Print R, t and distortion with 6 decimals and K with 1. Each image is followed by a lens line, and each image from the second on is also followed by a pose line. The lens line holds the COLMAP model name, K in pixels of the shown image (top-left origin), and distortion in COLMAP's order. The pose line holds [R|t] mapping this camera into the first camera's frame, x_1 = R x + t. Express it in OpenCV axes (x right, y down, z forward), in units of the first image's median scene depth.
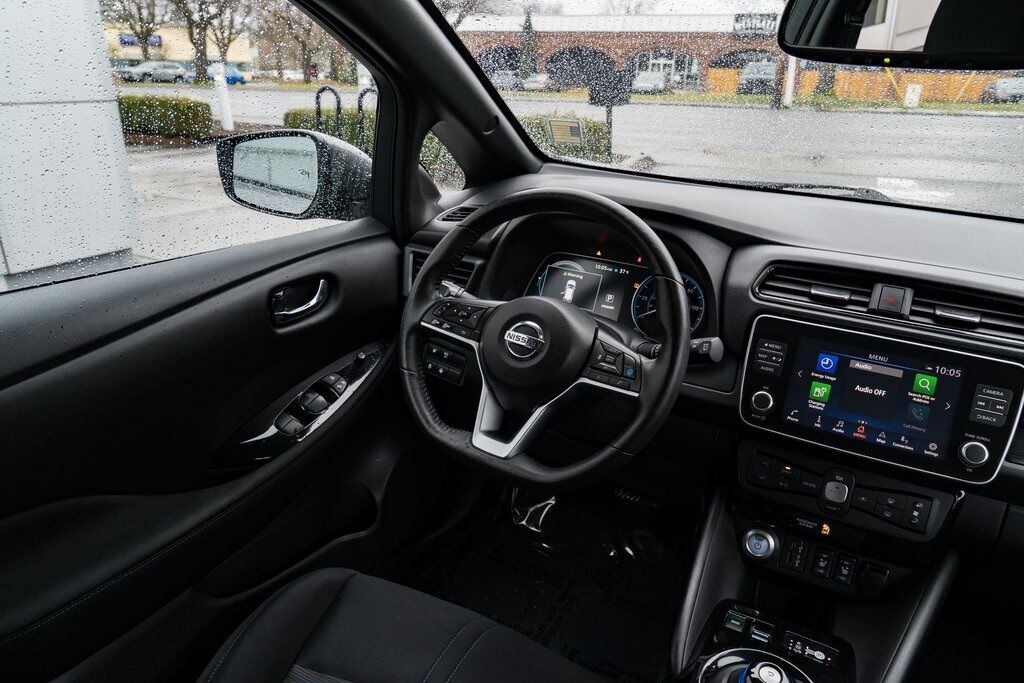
lens RADIAL K [[705.9, 0, 513.3], [0, 705.9, 350.2], [0, 0, 1]] dist [-0.010742, 0.007618]
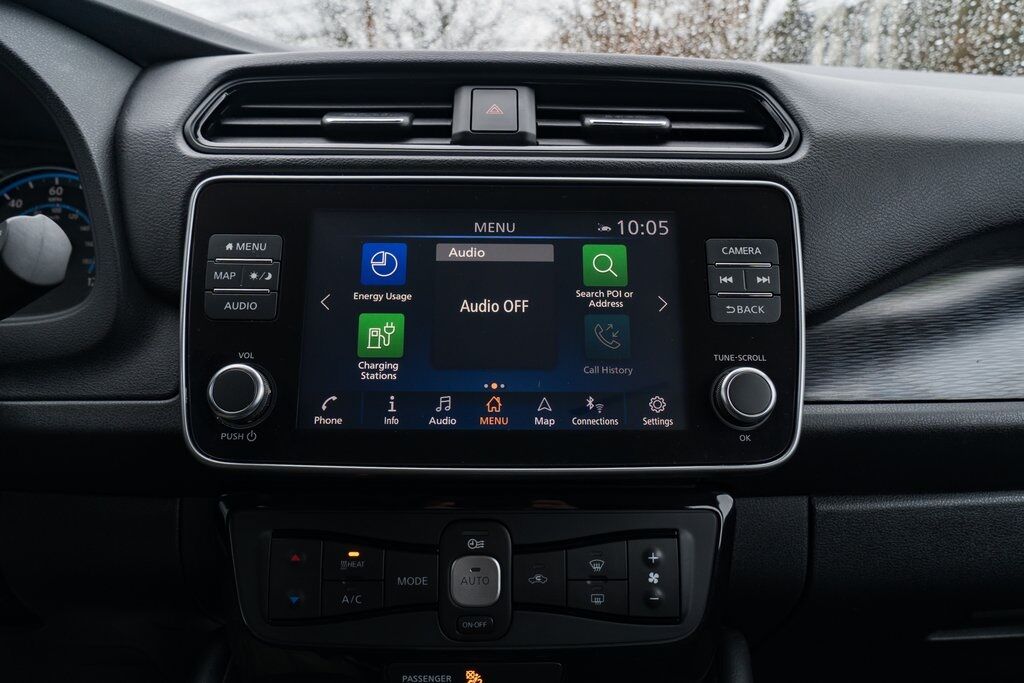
lens RADIAL K [[705.9, 0, 511.2], [0, 705.9, 345.3], [0, 0, 1]] dist [-0.010742, 0.007618]
pose [[0.871692, -0.153076, 0.465533, 0.315407], [0.215132, 0.973063, -0.082864, 0.111082], [-0.440308, 0.172383, 0.881143, 0.626739]]
